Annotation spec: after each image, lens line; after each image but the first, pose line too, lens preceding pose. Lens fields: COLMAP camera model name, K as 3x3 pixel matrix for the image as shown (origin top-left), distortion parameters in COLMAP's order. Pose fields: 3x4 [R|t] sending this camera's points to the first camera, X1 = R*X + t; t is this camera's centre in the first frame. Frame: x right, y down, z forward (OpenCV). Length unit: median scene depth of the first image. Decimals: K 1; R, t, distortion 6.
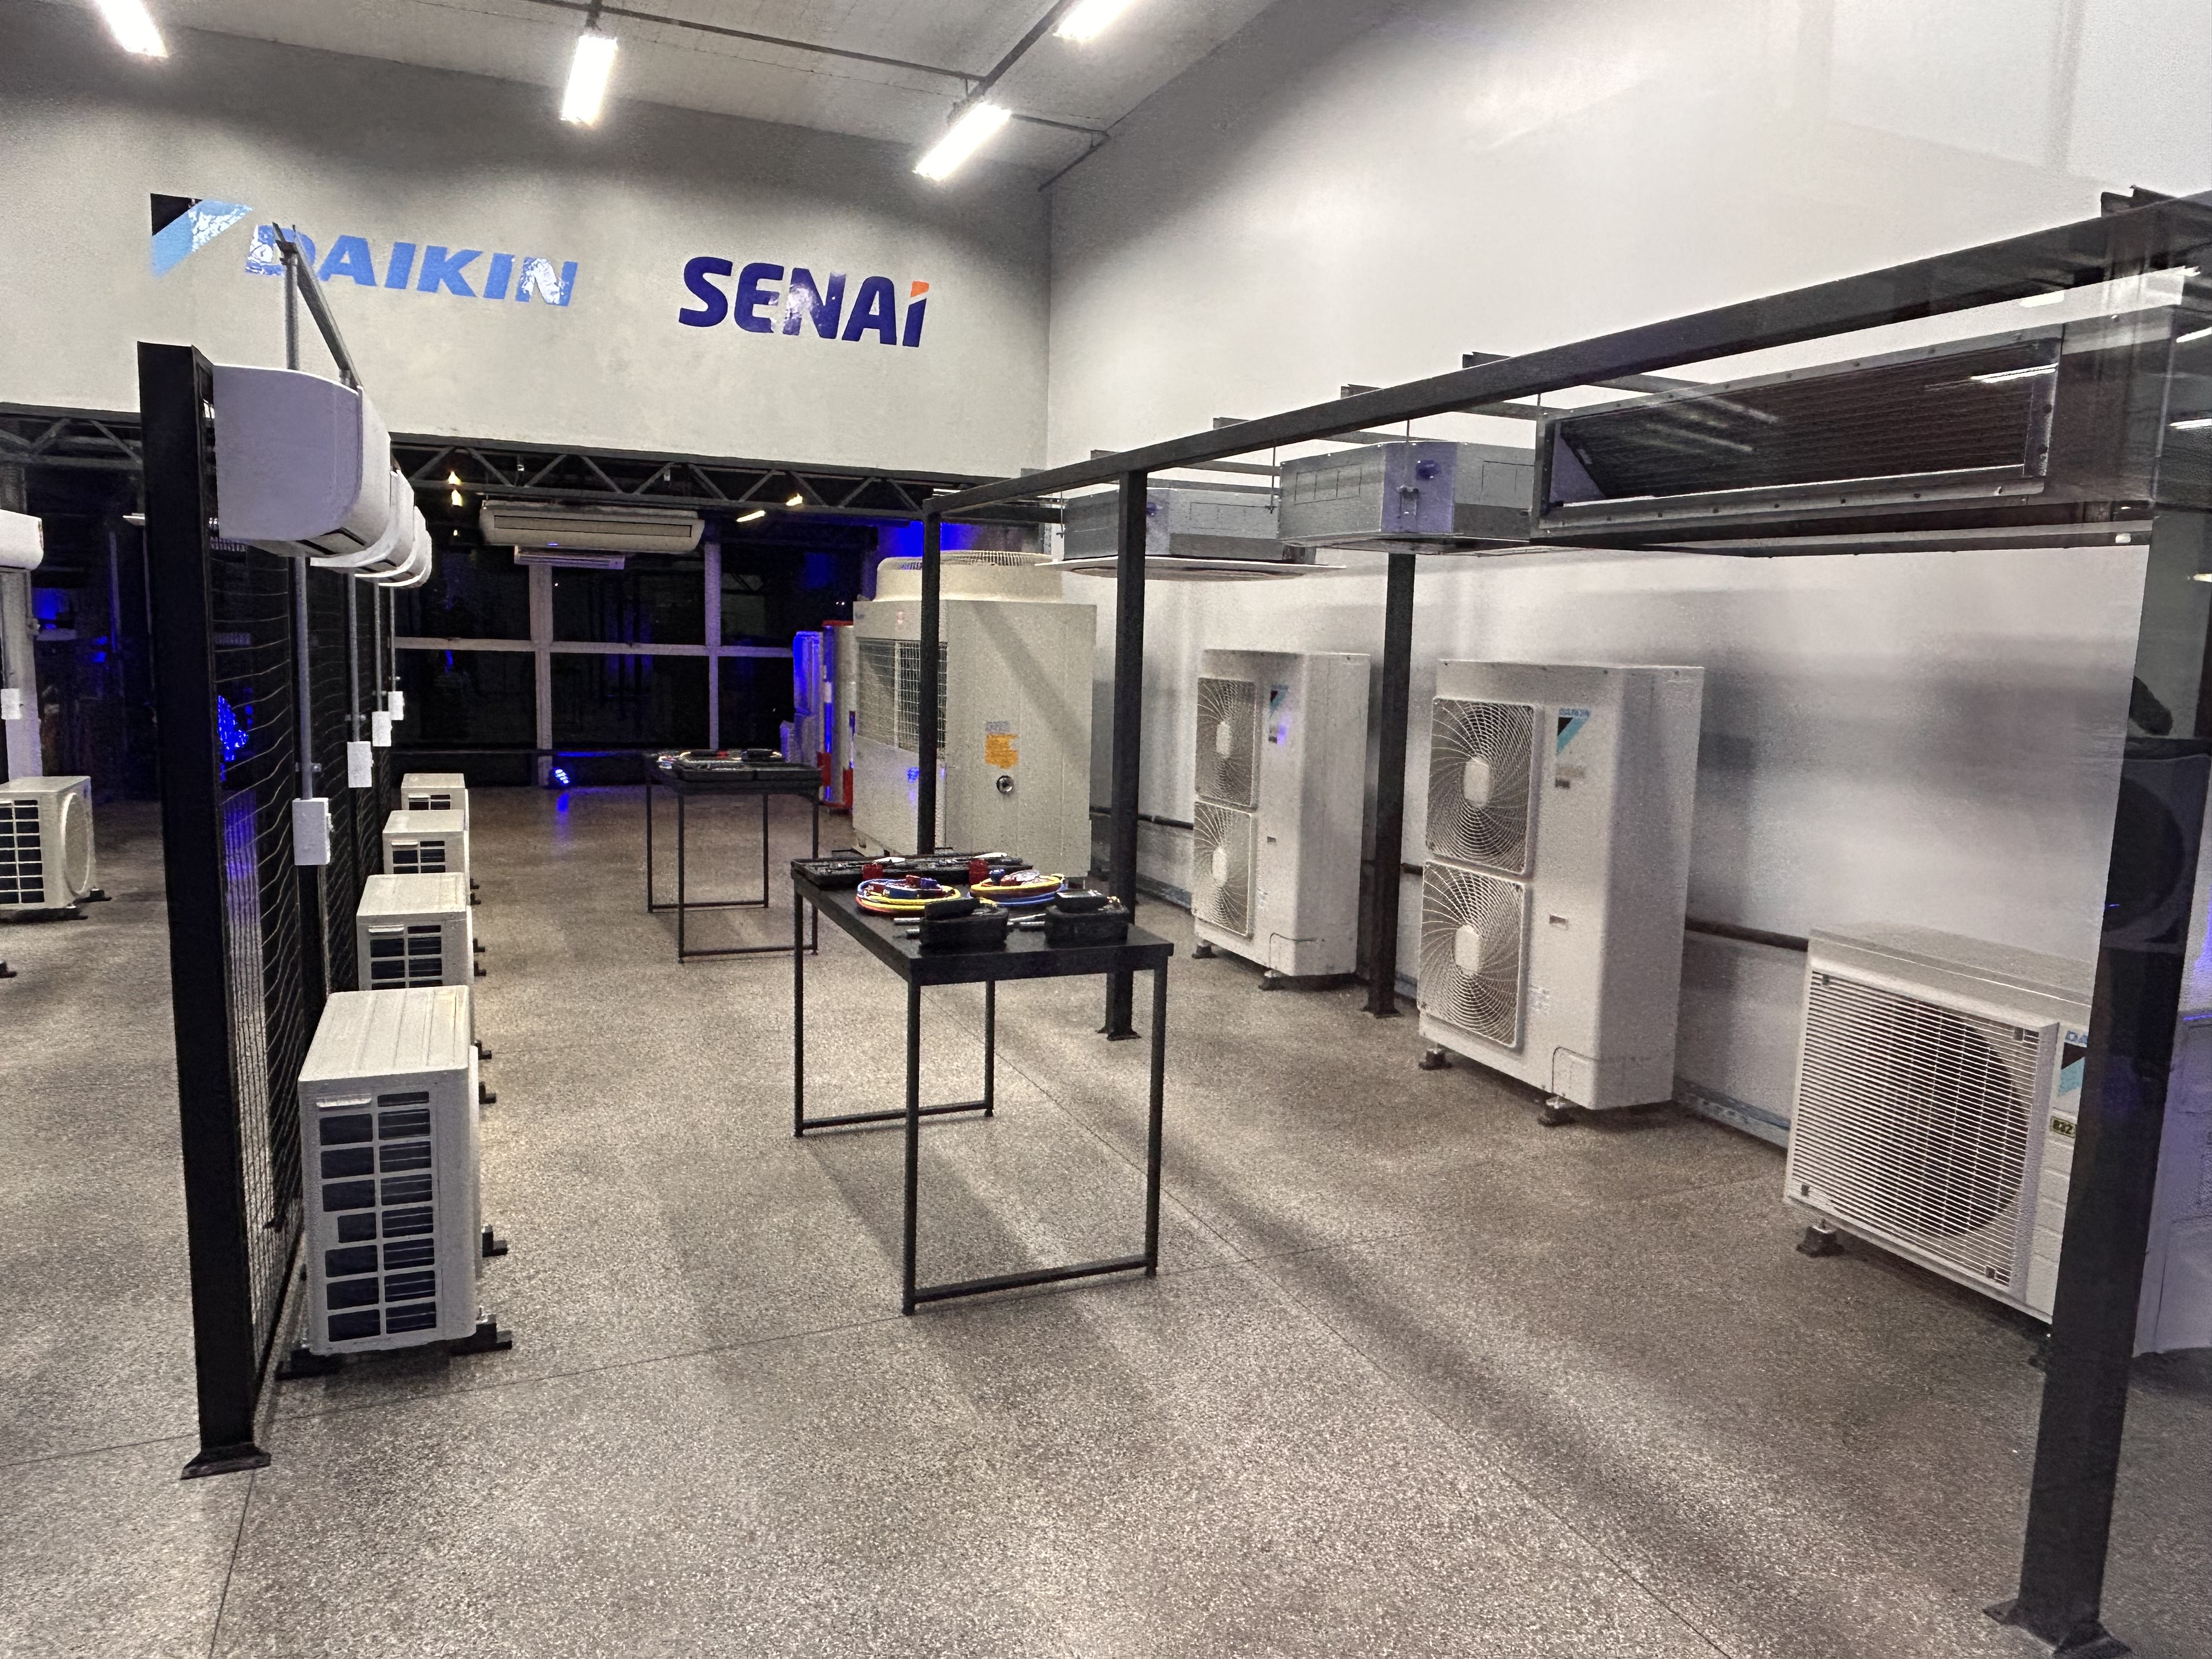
lens RADIAL K [[1472.0, 0, 1102.9], [0, 1472.0, 841.6], [0, 0, 1]] dist [-0.005537, -0.002133]
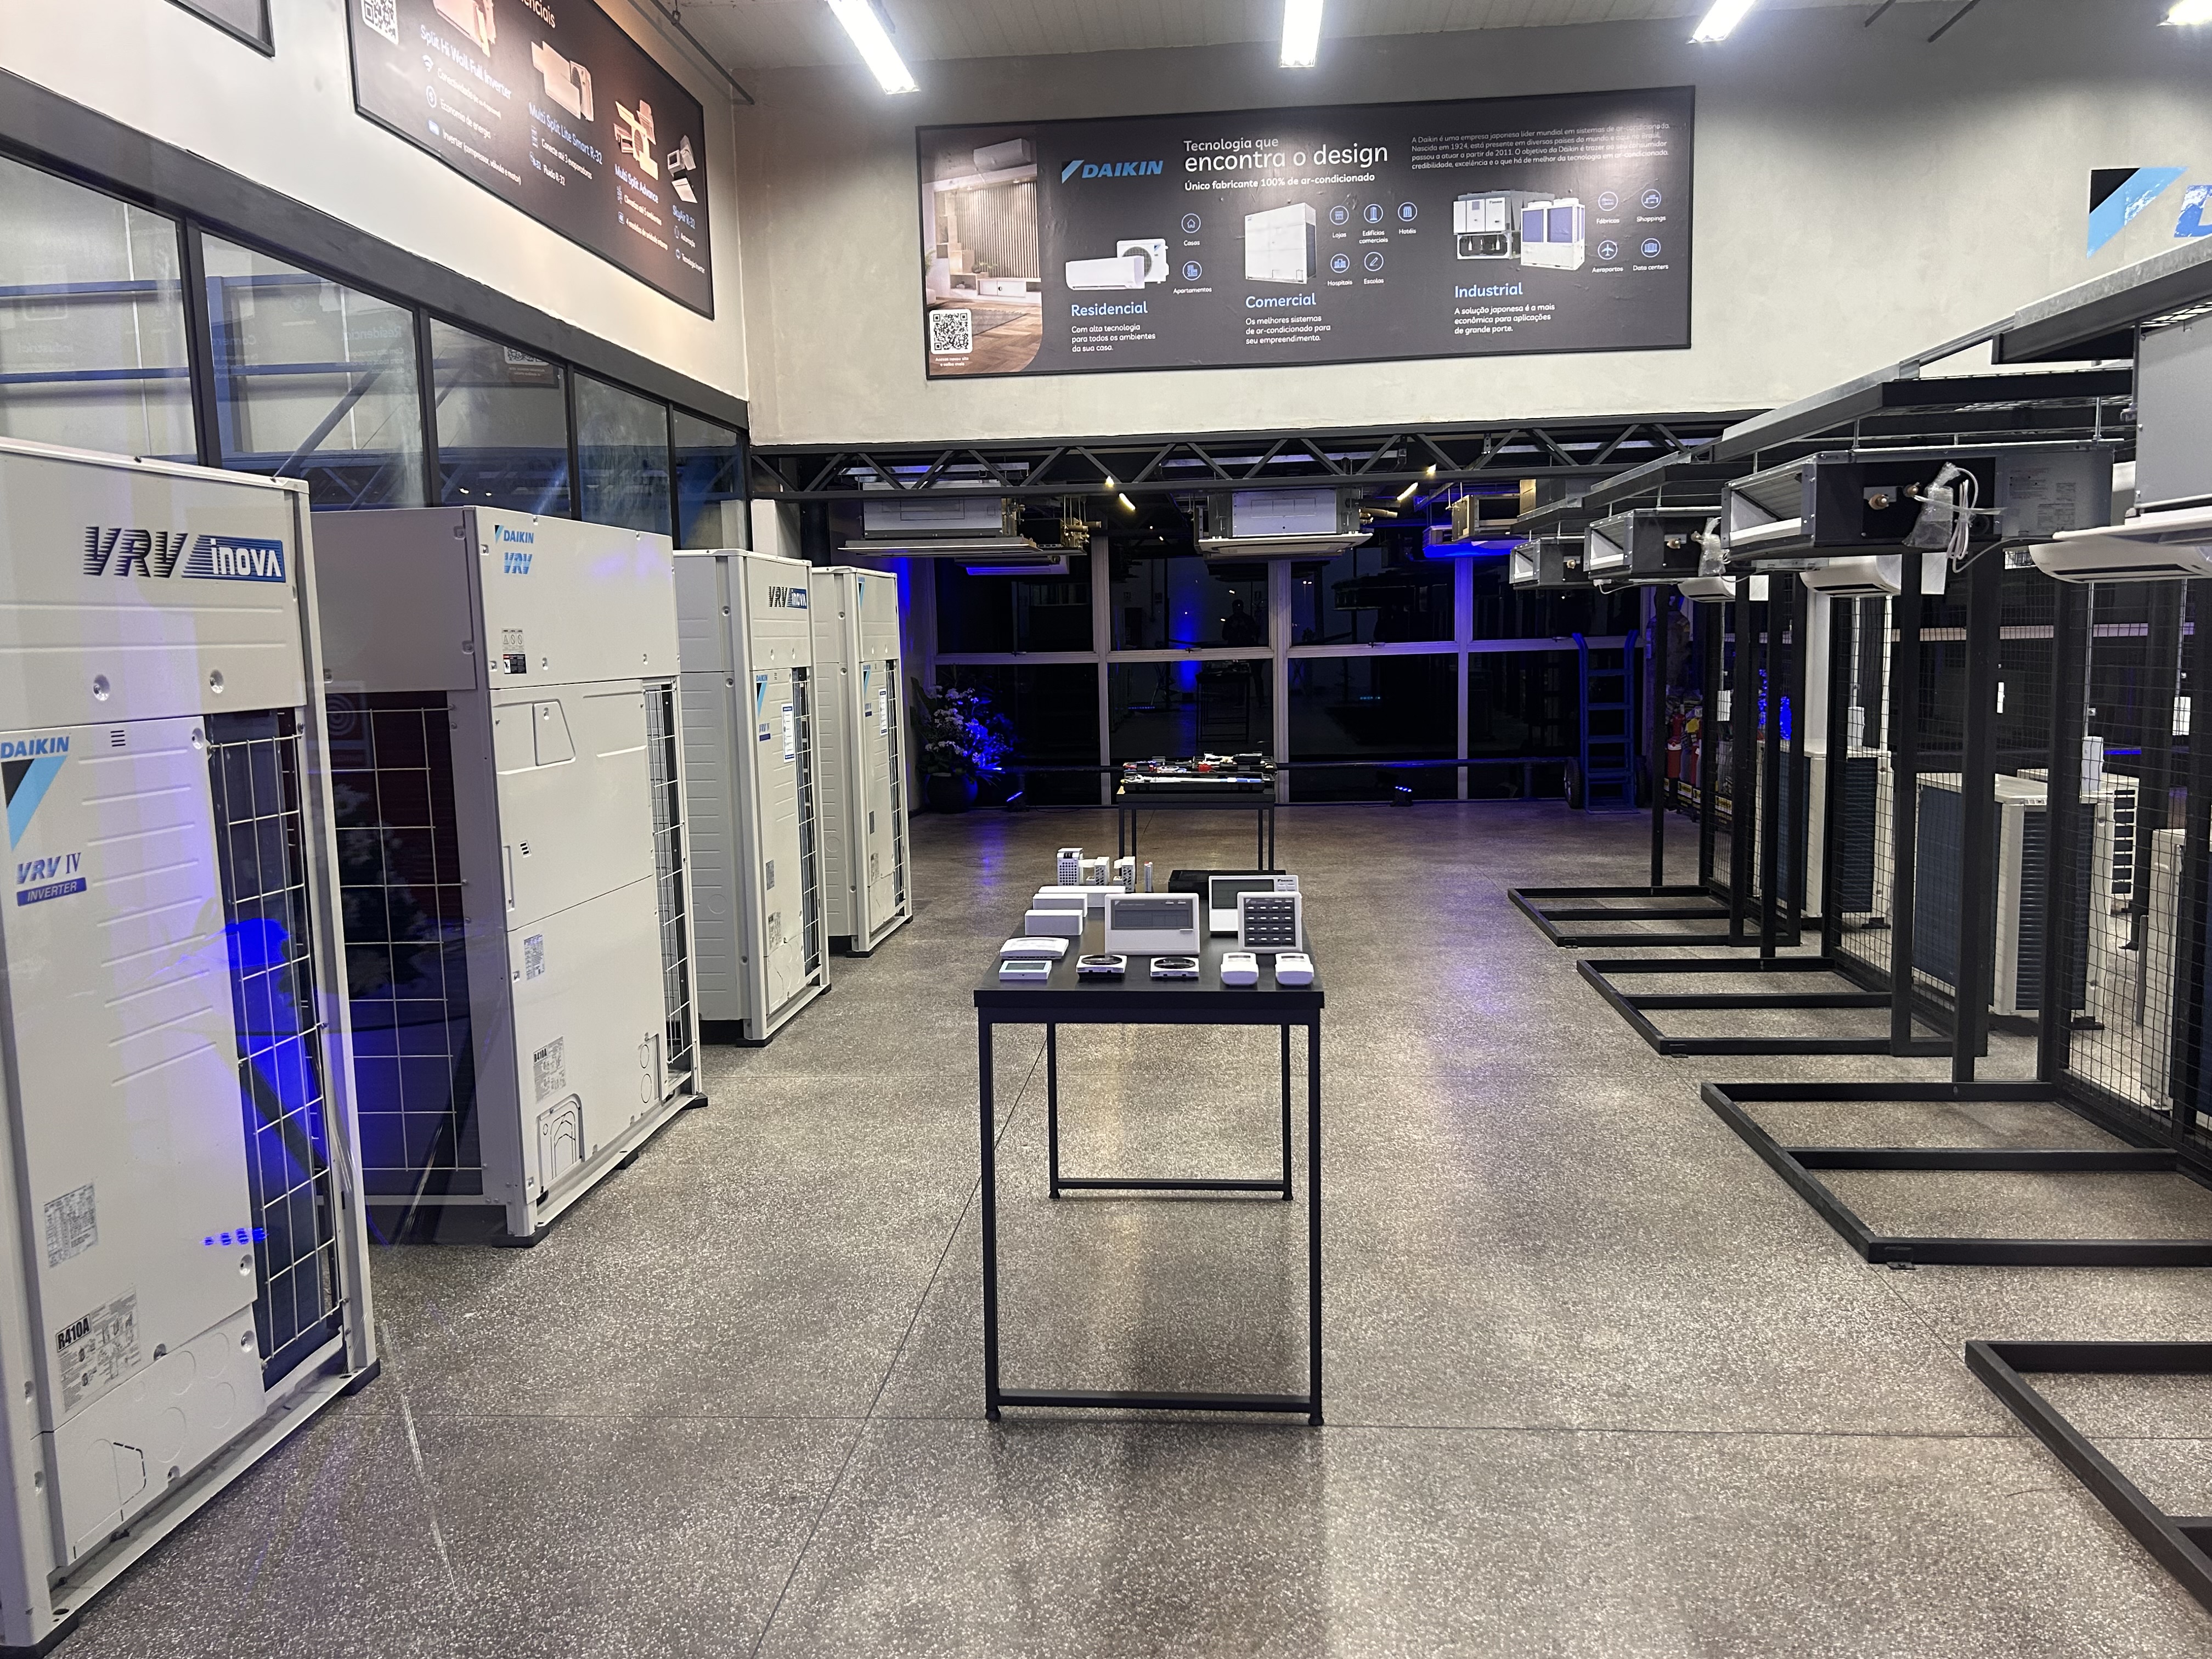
lens RADIAL K [[1682.1, 0, 1099.8], [0, 1682.1, 828.7], [0, 0, 1]] dist [0.051399, -0.059244]
pose [[0.880327, 0.002226, -0.474363, -1.142735], [-0.012708, 0.999741, -0.018893, 0.040168], [0.474198, 0.022660, 0.880127, -0.483127]]
